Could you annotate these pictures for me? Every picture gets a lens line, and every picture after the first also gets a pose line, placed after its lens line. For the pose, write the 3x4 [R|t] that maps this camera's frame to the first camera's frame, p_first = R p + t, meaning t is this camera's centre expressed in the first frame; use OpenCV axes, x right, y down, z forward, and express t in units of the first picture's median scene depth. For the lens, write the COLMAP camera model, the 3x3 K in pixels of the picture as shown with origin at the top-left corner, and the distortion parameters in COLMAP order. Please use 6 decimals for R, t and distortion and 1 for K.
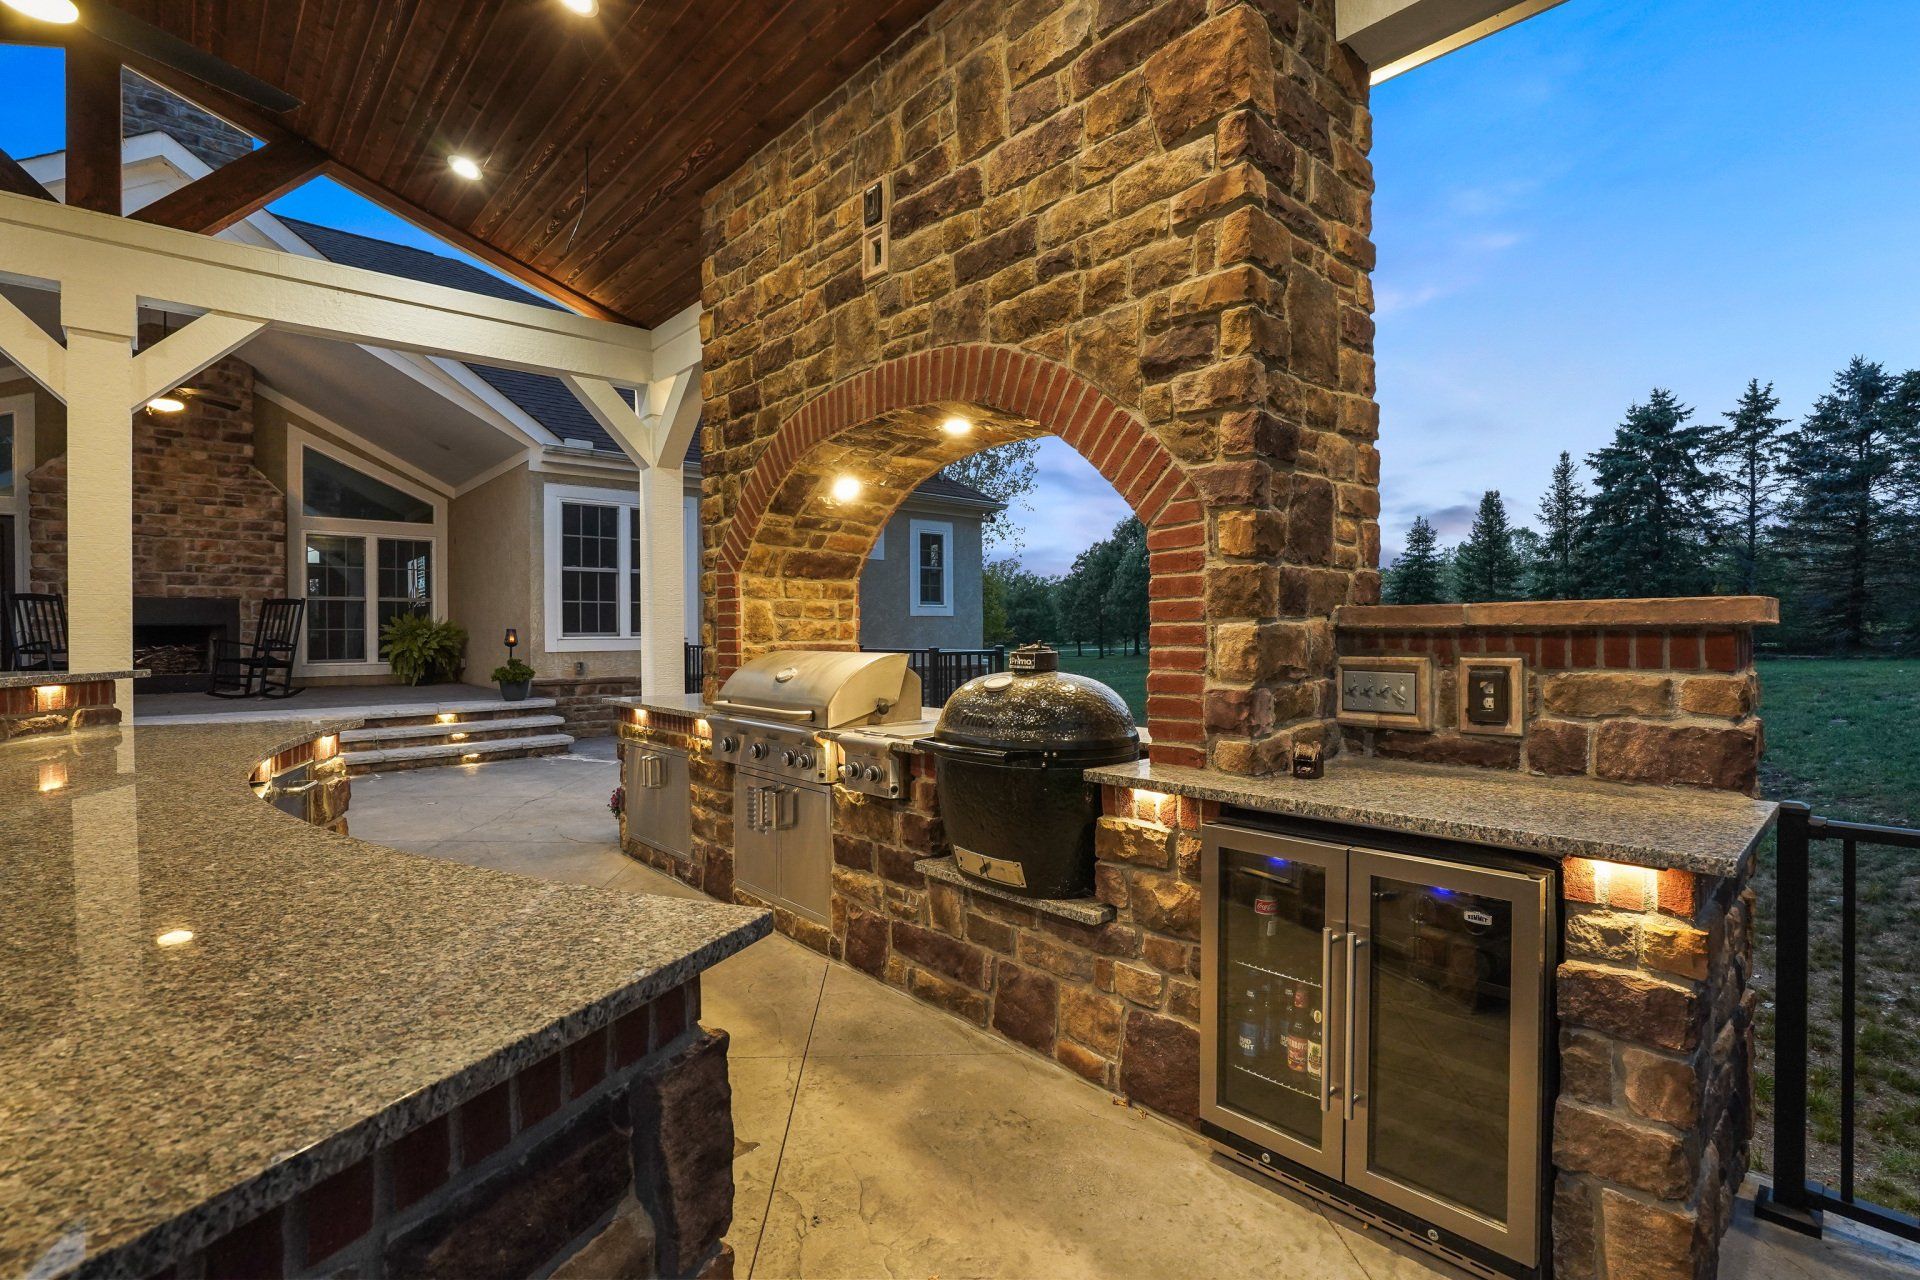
lens RADIAL K [[899.9, 0, 960.0], [0, 899.9, 640.0], [0, 0, 1]] dist [-0.058928, 0.023988]
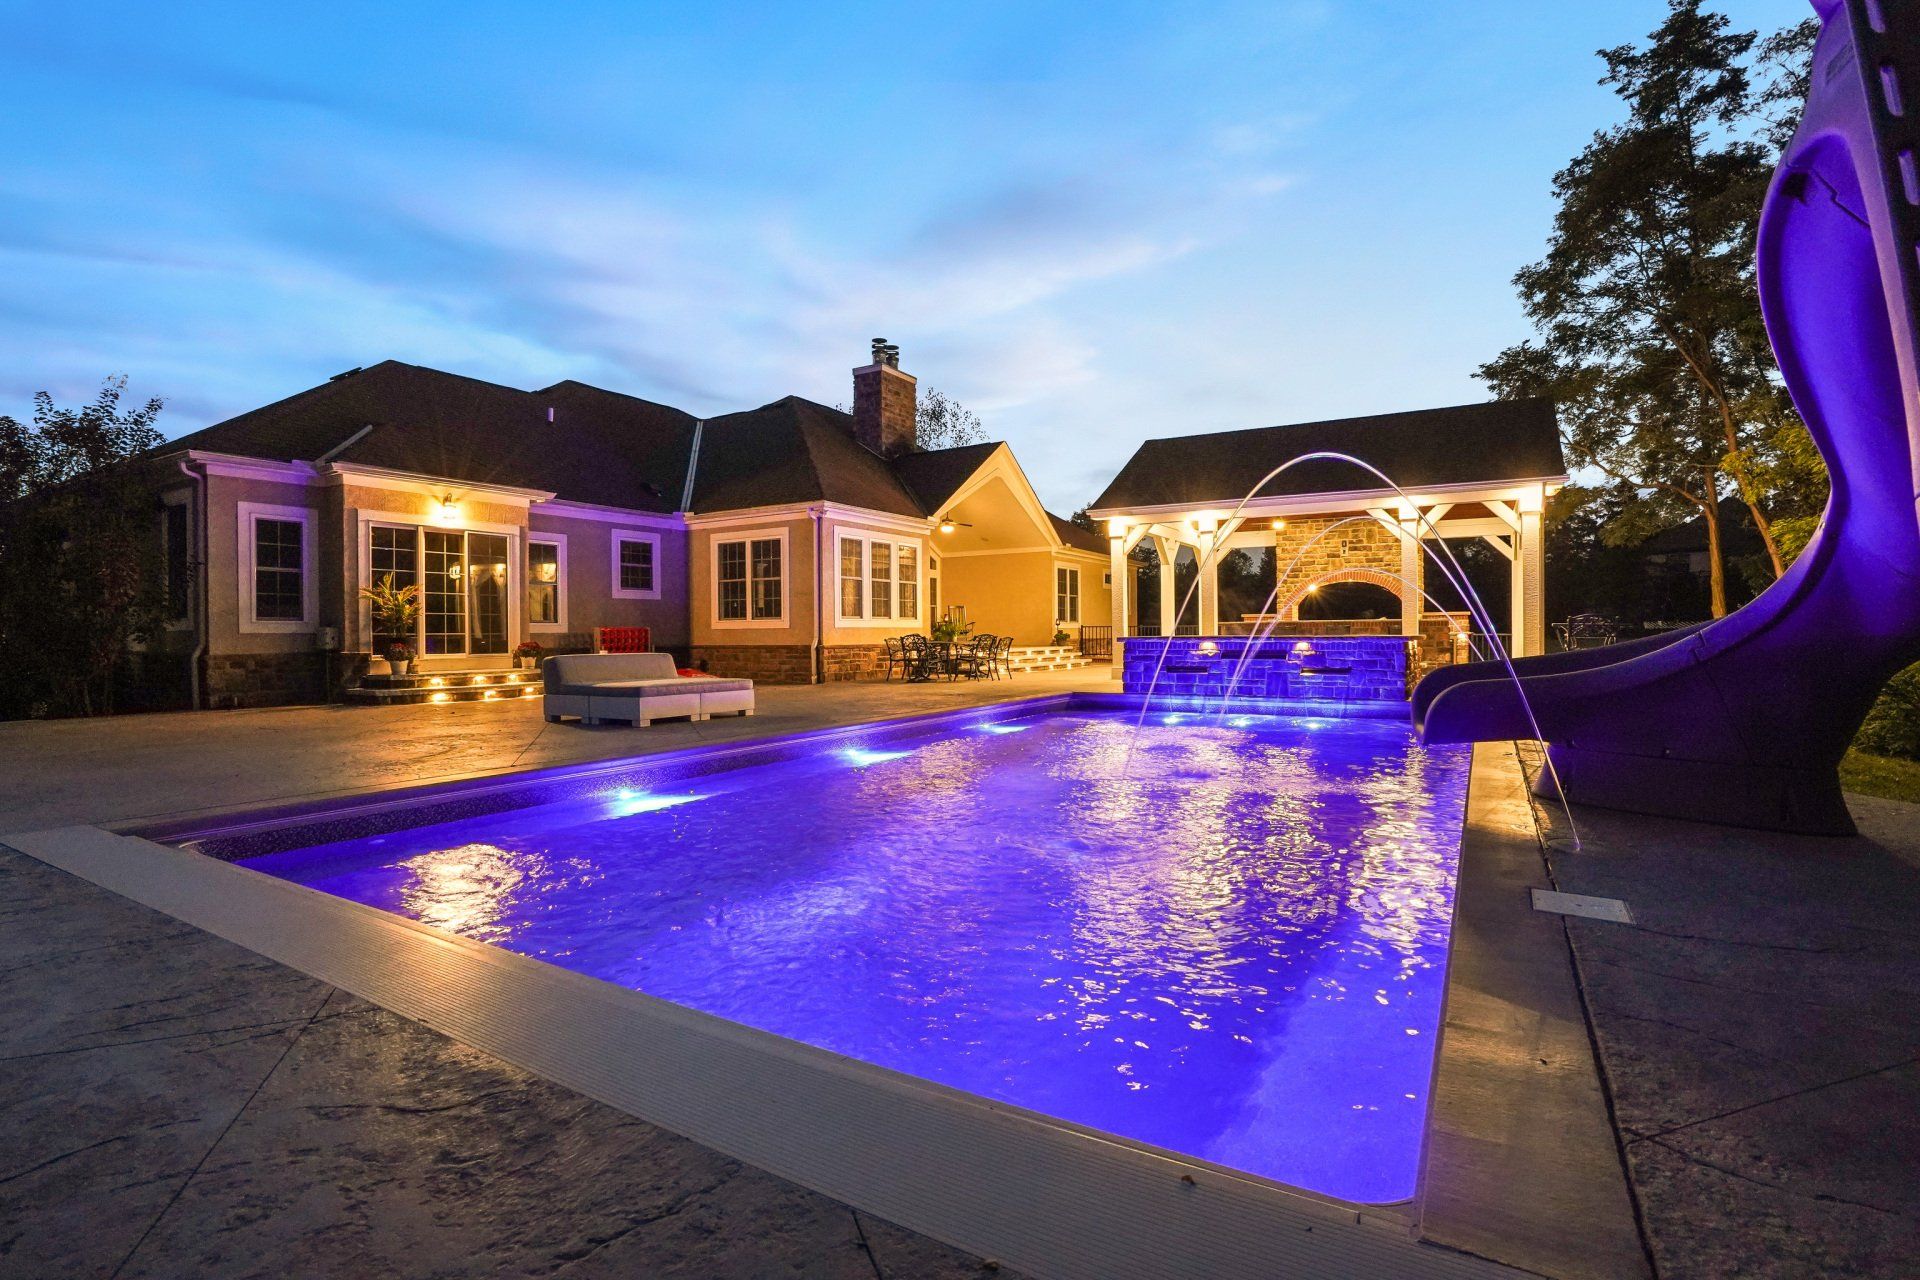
lens RADIAL K [[899.9, 0, 960.0], [0, 899.9, 640.0], [0, 0, 1]] dist [-0.058928, 0.023988]
pose [[0.953723, 0.001227, 0.300683, -4.390531], [-0.000667, 0.999998, -0.001965, 0.160849], [-0.300685, 0.001674, 0.953722, -3.934402]]
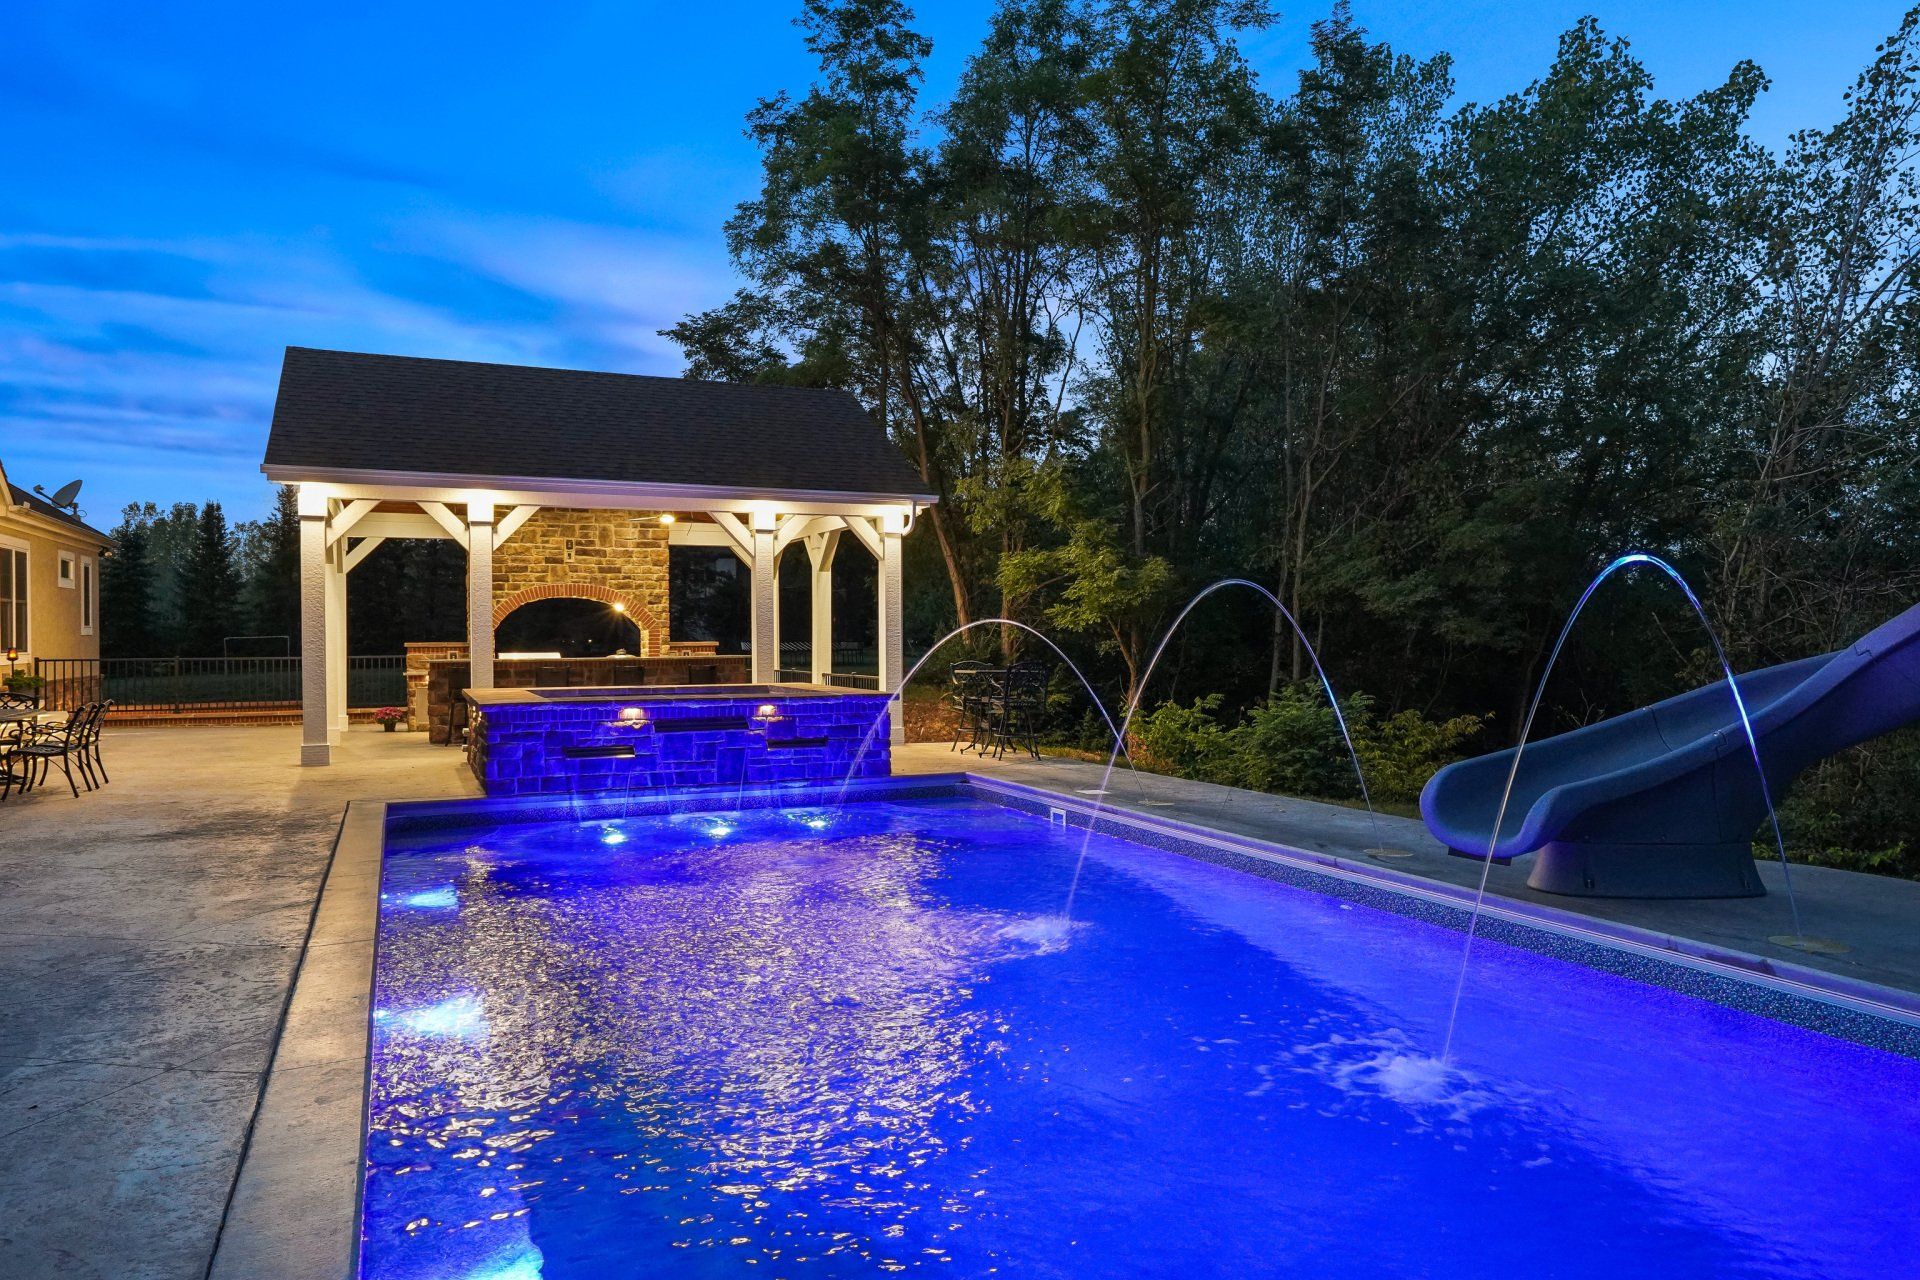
lens RADIAL K [[1257.2, 0, 960.0], [0, 1257.2, 640.0], [0, 0, 1]] dist [0.002510, 0.000402]
pose [[0.310673, 0.002684, 0.950513, -5.263747], [0.008521, 0.999948, -0.005609, 0.004379], [-0.950479, 0.009842, 0.310634, -2.630110]]
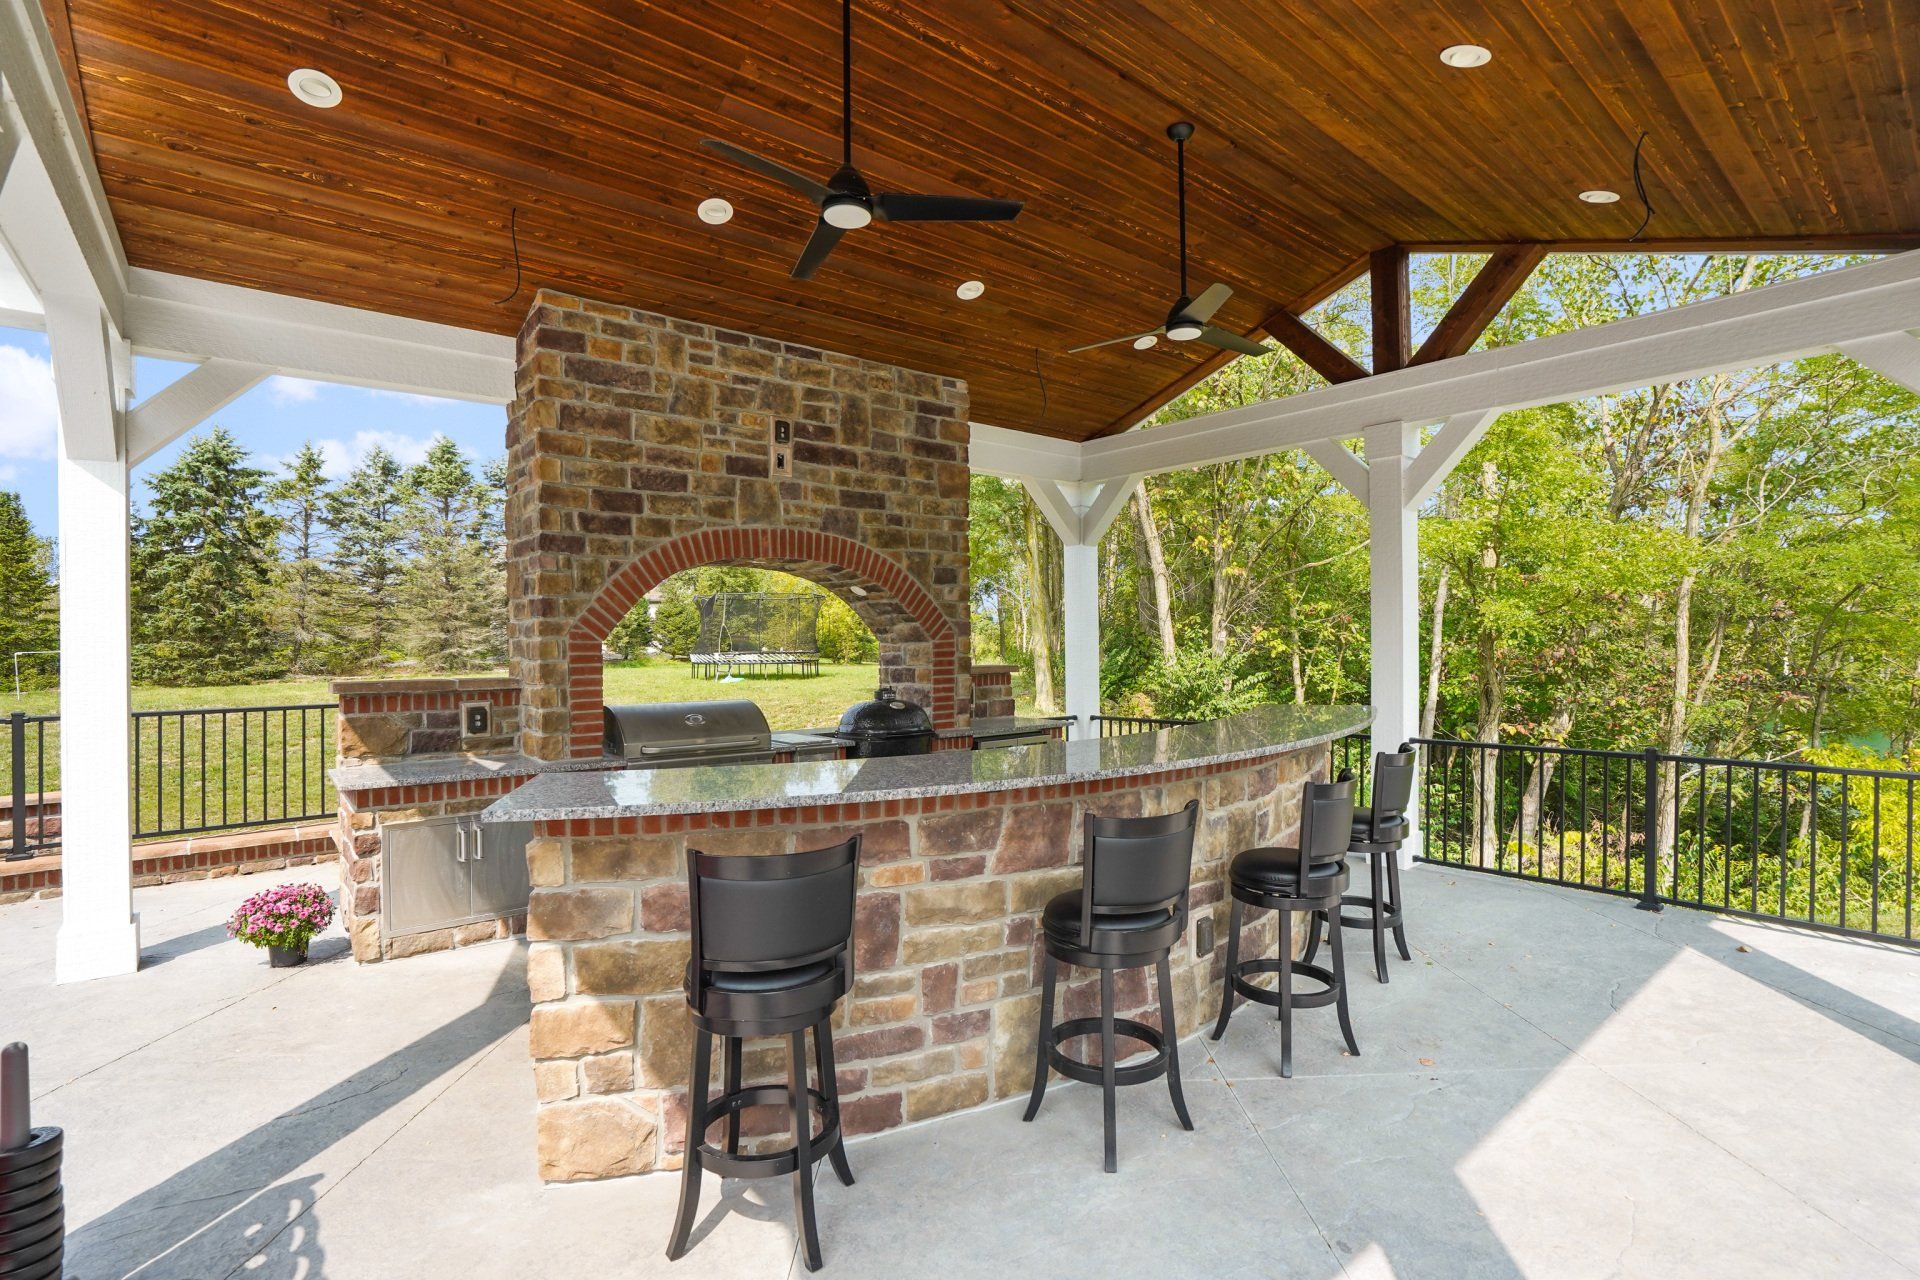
lens RADIAL K [[899.9, 0, 960.0], [0, 899.9, 640.0], [0, 0, 1]] dist [-0.058928, 0.023988]
pose [[0.054952, 0.010022, 0.998439, -1.815022], [0.014129, 0.999842, -0.010813, -0.071909], [-0.998389, 0.014701, 0.054801, 0.596858]]
